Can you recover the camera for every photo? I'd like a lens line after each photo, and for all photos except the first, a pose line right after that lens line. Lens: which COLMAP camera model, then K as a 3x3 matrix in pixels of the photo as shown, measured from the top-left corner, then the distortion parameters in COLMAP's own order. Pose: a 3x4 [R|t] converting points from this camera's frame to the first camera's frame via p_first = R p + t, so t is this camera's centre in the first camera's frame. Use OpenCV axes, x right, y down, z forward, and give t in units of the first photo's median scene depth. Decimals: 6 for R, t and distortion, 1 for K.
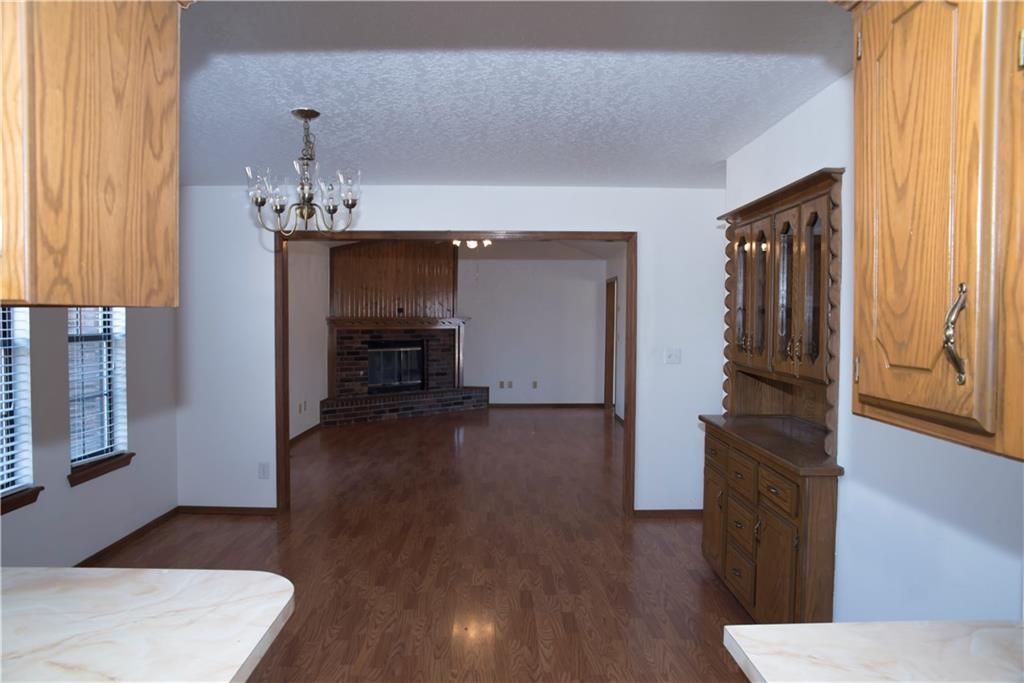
lens RADIAL K [[700.2, 0, 512.0], [0, 700.2, 341.5], [0, 0, 1]] dist [-0.127747, 0.107861]
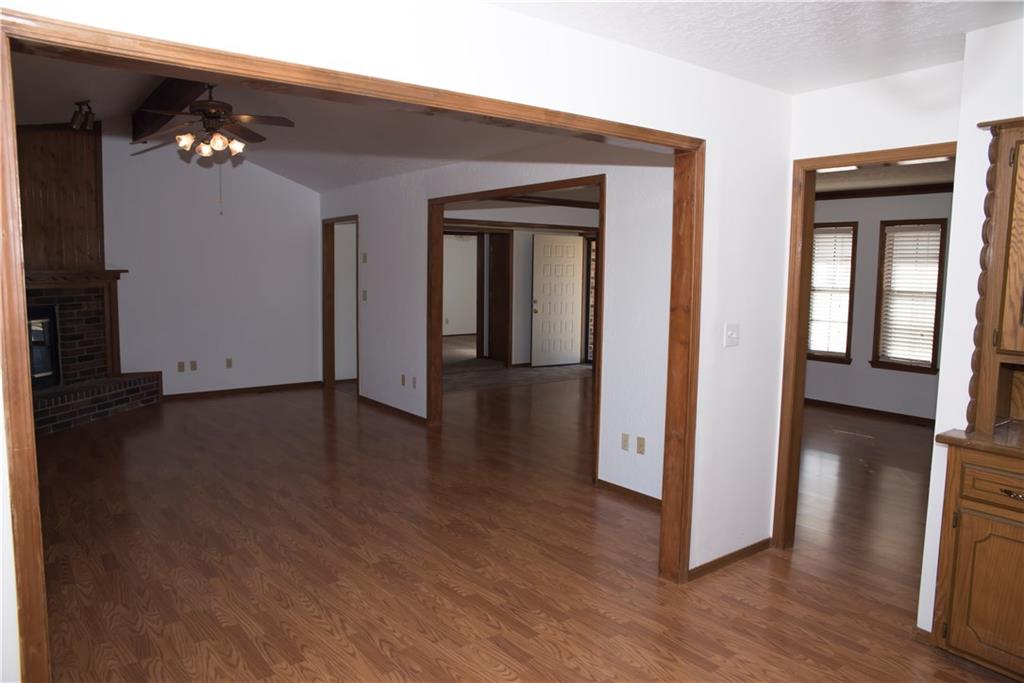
lens RADIAL K [[700.2, 0, 512.0], [0, 700.2, 341.5], [0, 0, 1]] dist [-0.127747, 0.107861]
pose [[0.806650, -0.057481, 0.588227, -0.165103], [0.013121, 0.996756, 0.079409, -0.014053], [-0.590883, -0.056337, 0.804788, 0.295172]]
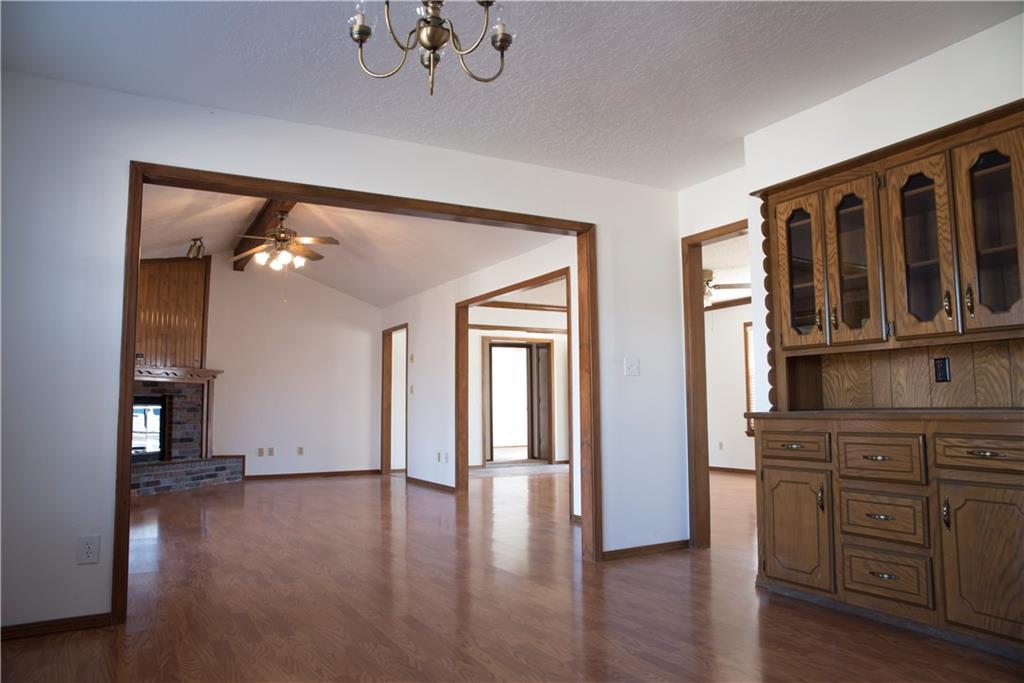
lens RADIAL K [[700.2, 0, 512.0], [0, 700.2, 341.5], [0, 0, 1]] dist [-0.127747, 0.107861]
pose [[0.880616, 0.030458, 0.472850, -0.159381], [0.031363, 0.991997, -0.122307, 0.046040], [-0.472791, 0.122535, 0.872613, 0.150518]]
